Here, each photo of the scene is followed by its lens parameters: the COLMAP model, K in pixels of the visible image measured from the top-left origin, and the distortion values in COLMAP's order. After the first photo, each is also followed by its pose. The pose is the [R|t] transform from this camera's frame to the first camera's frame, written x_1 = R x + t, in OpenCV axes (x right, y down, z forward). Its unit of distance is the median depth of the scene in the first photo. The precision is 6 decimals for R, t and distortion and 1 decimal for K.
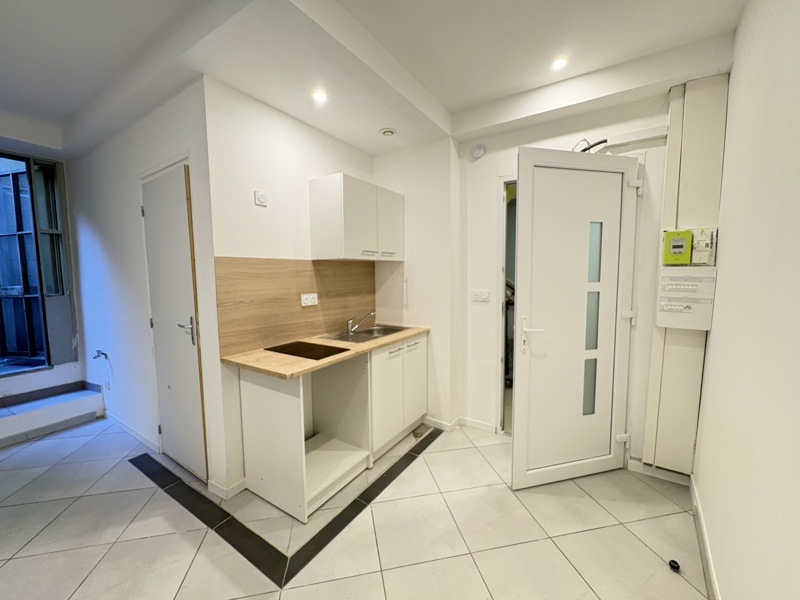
lens RADIAL K [[318.8, 0, 399.4], [0, 318.8, 300.0], [0, 0, 1]] dist [0.001498, 0.000301]
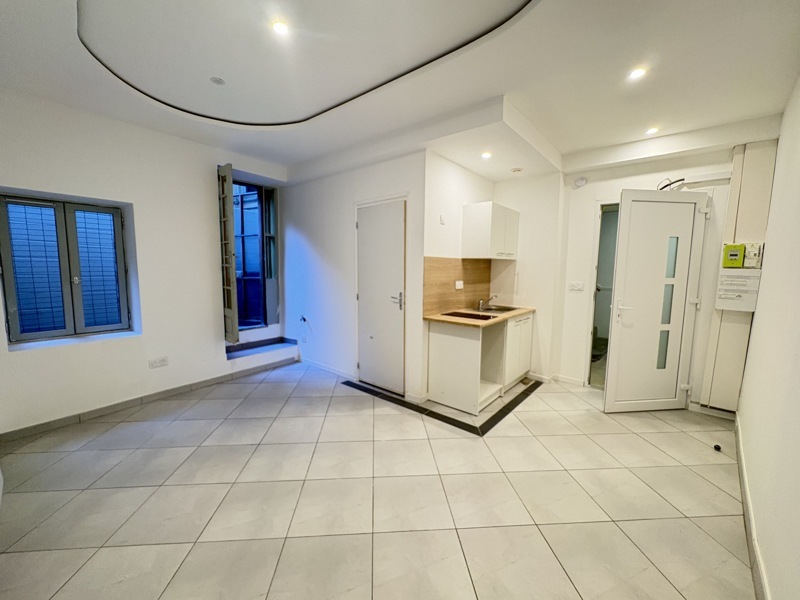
lens RADIAL K [[318.8, 0, 400.2], [0, 318.8, 300.0], [0, 0, 1]] dist [0.001498, 0.000301]
pose [[0.992249, 0.034745, -0.119306, -0.419991], [-0.032412, 0.999245, 0.021435, 0.052124], [0.119961, -0.017402, 0.992626, -0.577479]]
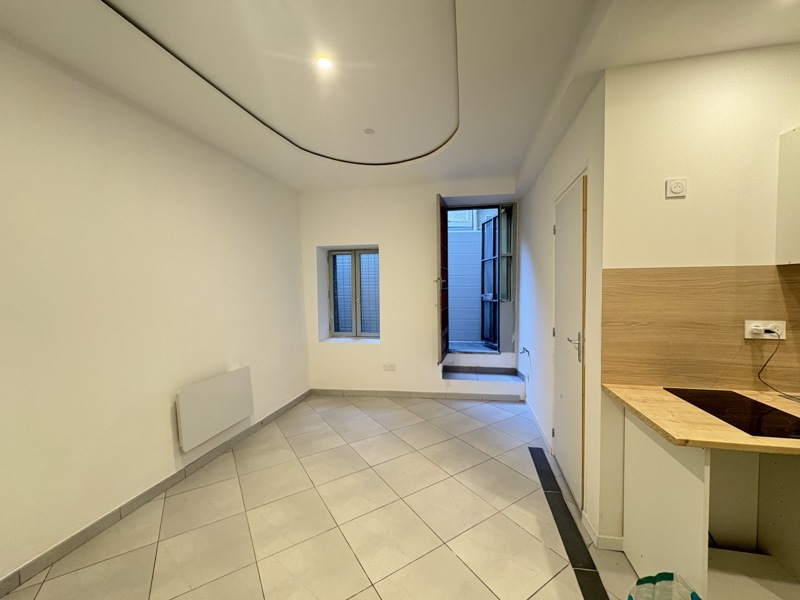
lens RADIAL K [[318.8, 0, 400.4], [0, 318.8, 299.4], [0, 0, 1]] dist [0.001498, 0.000301]
pose [[0.355269, 0.043455, -0.933754, 0.046797], [-0.071267, 0.997271, 0.019296, -0.023998], [0.932043, 0.059690, 0.357396, 0.134067]]
